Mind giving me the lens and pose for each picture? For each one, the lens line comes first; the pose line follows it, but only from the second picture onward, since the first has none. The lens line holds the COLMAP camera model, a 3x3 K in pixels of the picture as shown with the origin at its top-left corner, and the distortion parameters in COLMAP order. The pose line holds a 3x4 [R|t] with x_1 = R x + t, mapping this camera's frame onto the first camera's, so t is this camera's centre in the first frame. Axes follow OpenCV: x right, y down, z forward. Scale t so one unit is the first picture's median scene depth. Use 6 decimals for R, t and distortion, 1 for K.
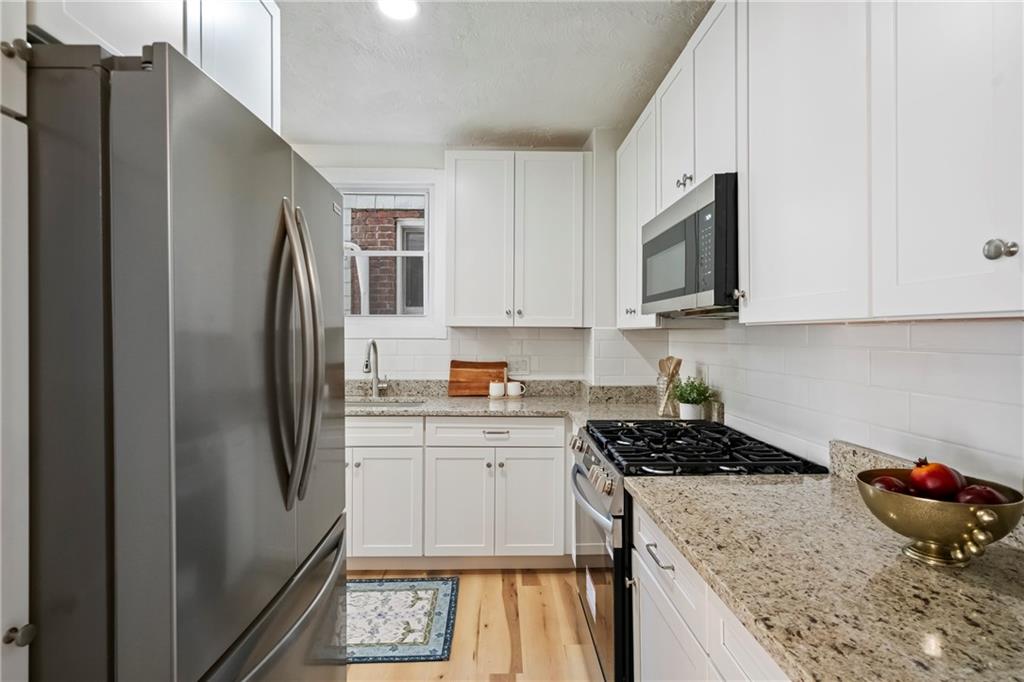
lens RADIAL K [[509.1, 0, 512.0], [0, 509.1, 341.0], [0, 0, 1]] dist [0.000997, 0.000180]
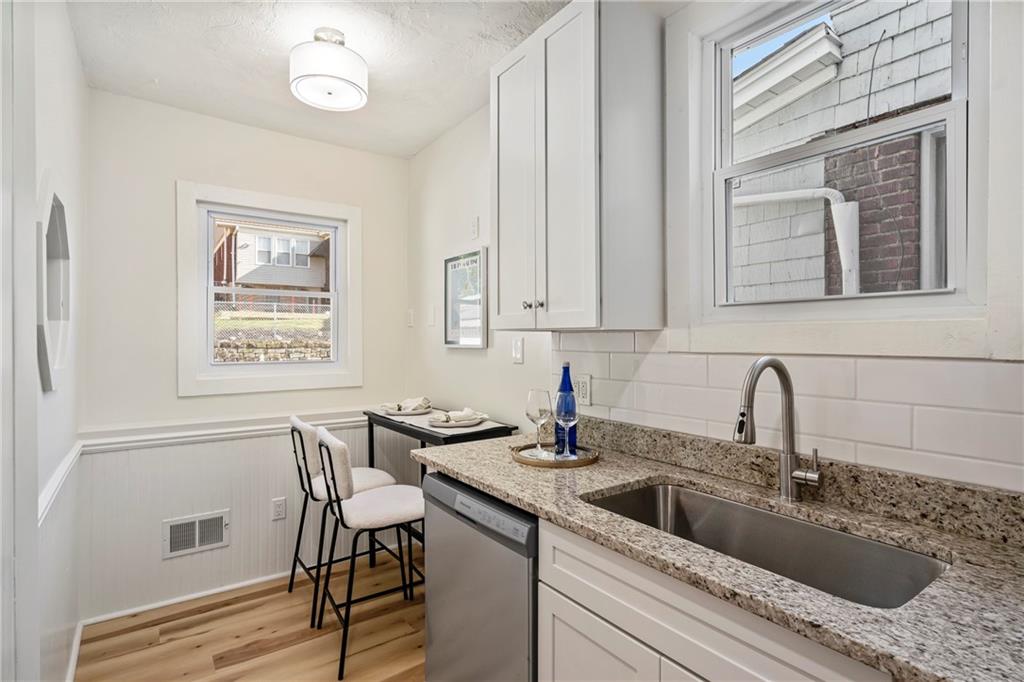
lens RADIAL K [[504.6, 0, 512.0], [0, 504.6, 341.0], [0, 0, 1]] dist [0.000203, 0.000101]
pose [[0.569999, -0.003140, -0.821639, -0.082209], [-0.011199, 0.999870, -0.011590, -0.009308], [0.821569, 0.015808, 0.569890, 0.740845]]
